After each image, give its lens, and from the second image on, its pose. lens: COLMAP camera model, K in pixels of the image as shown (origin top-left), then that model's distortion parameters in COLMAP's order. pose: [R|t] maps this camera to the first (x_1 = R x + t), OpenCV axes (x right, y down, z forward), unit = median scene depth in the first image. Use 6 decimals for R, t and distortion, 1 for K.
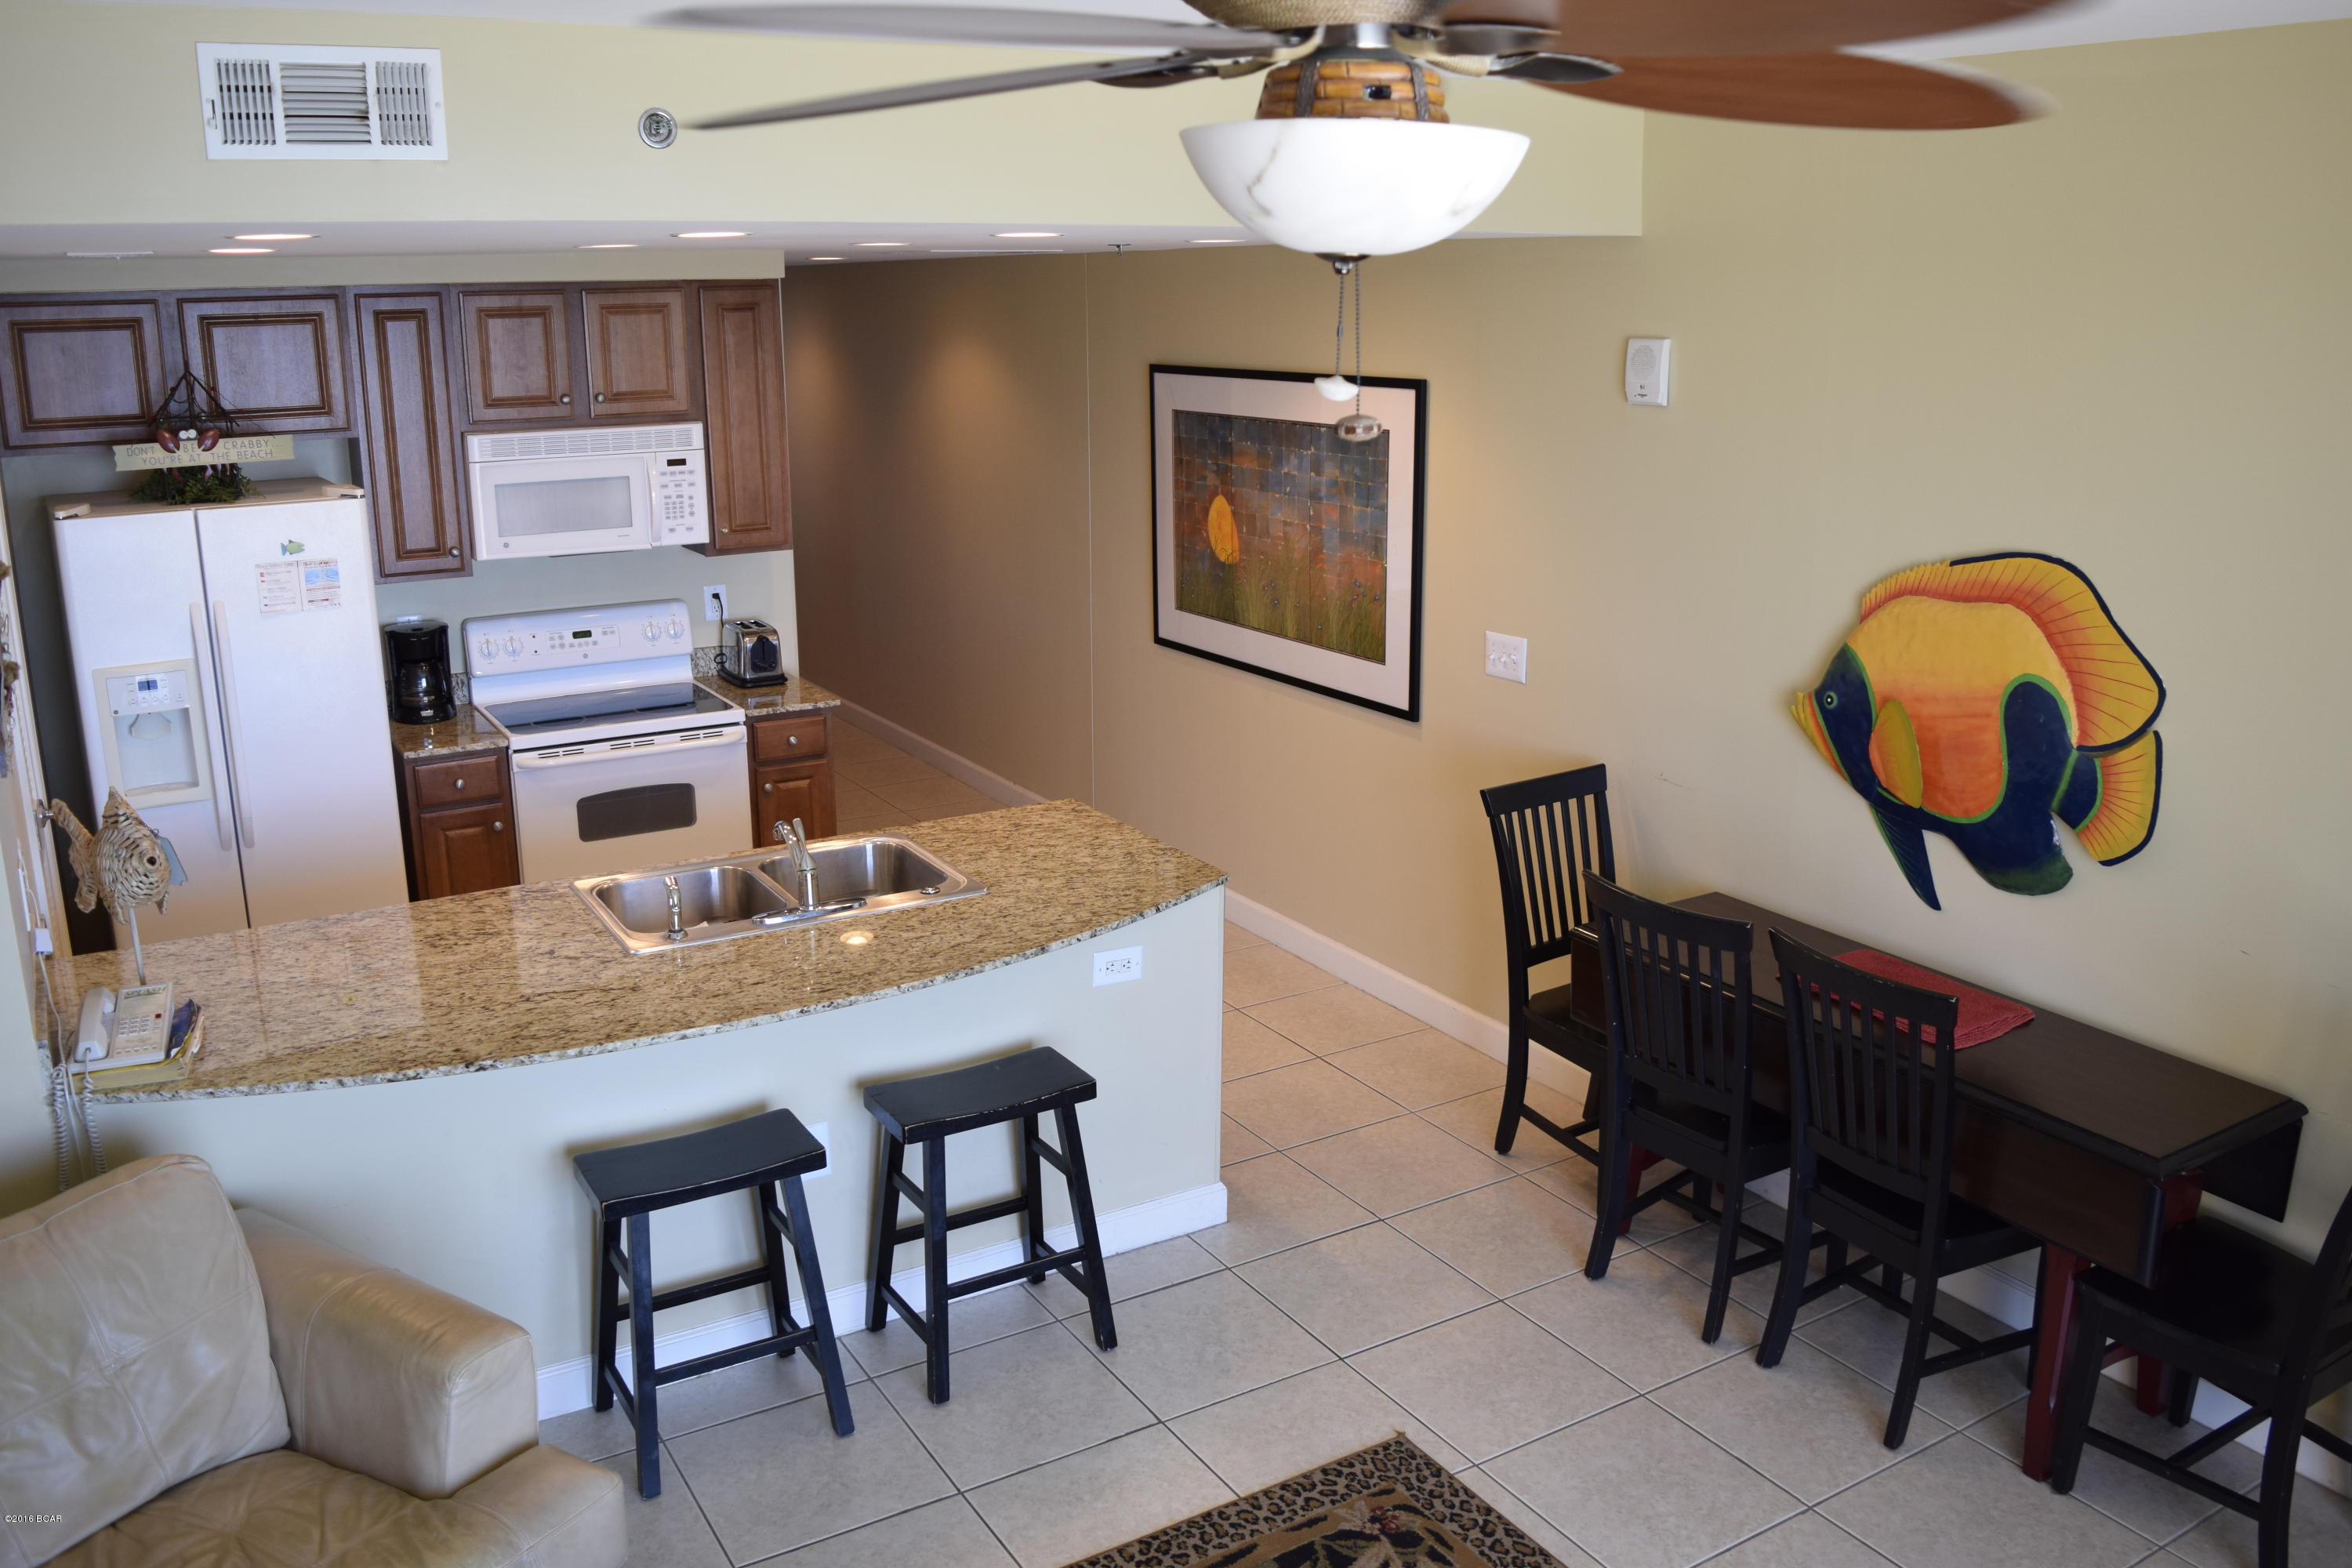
lens RADIAL K [[1859.0, 0, 1178.5], [0, 1859.0, 769.6], [0, 0, 1]] dist [-0.097065, 0.026688]
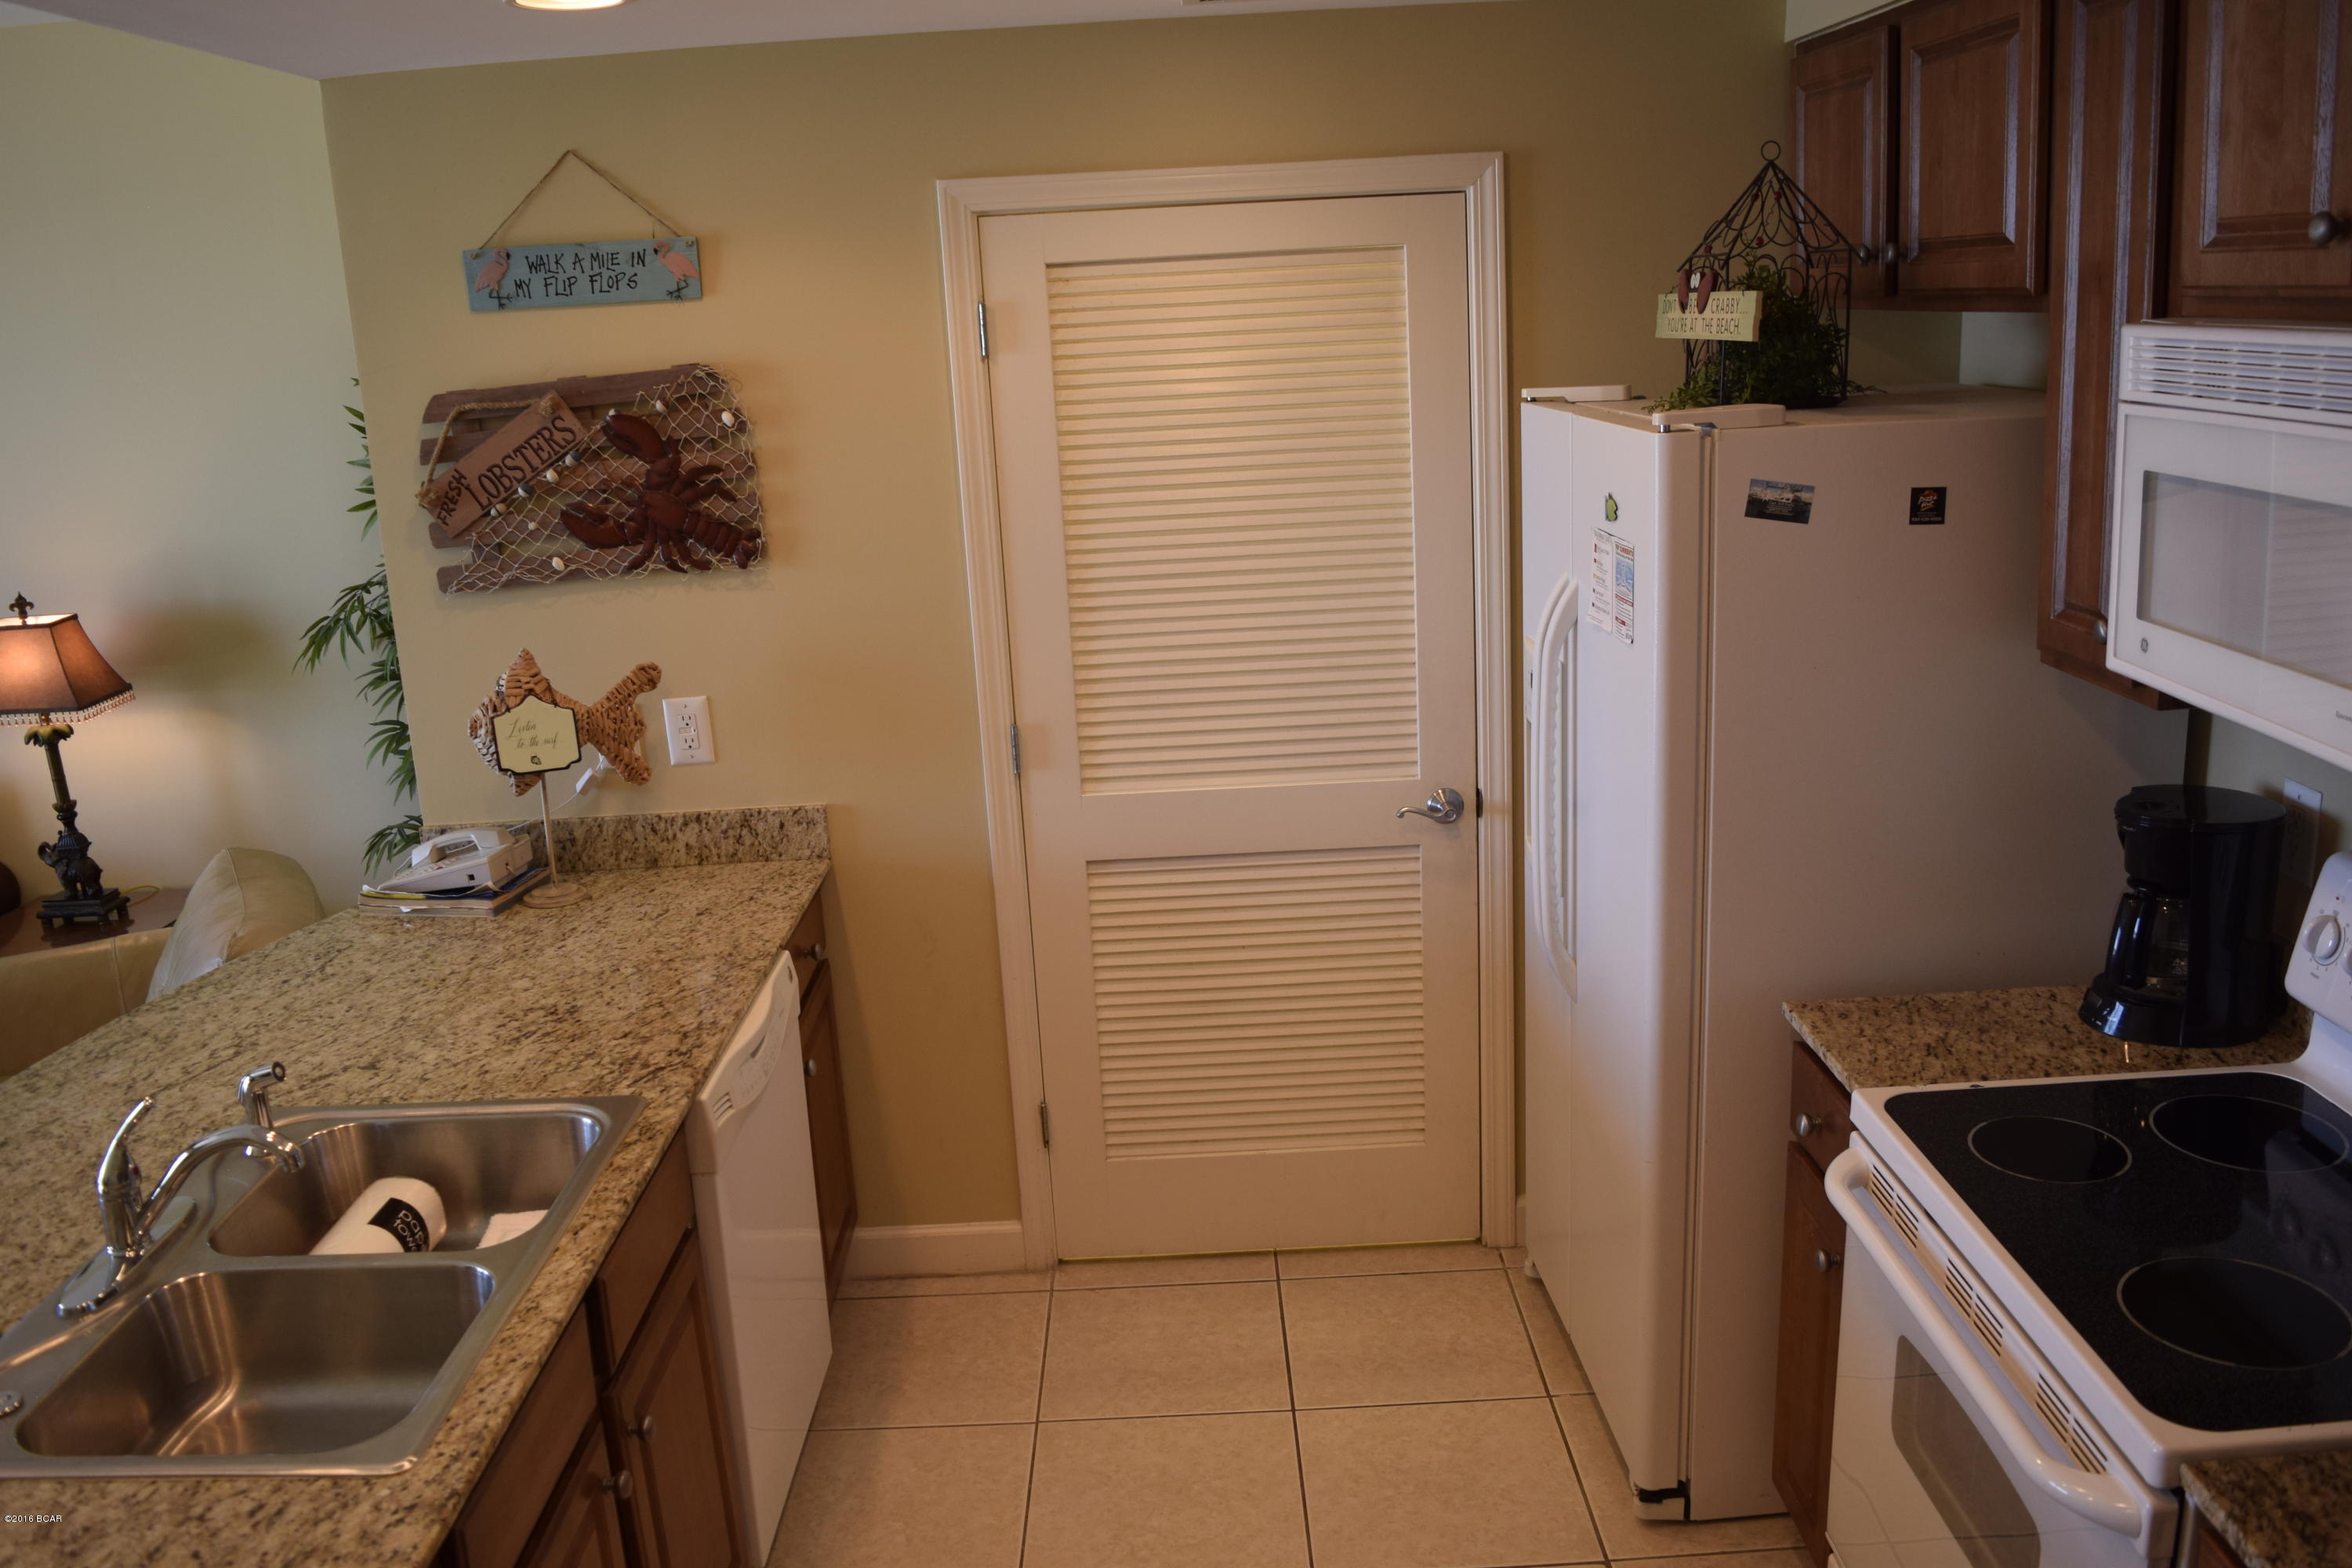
lens RADIAL K [[1859.0, 0, 1178.5], [0, 1859.0, 769.6], [0, 0, 1]] dist [-0.097065, 0.026688]
pose [[-0.518068, 0.241052, -0.820670, 0.033976], [-0.157658, 0.916116, 0.368612, -0.302978], [0.840684, 0.320352, -0.436607, 1.524403]]
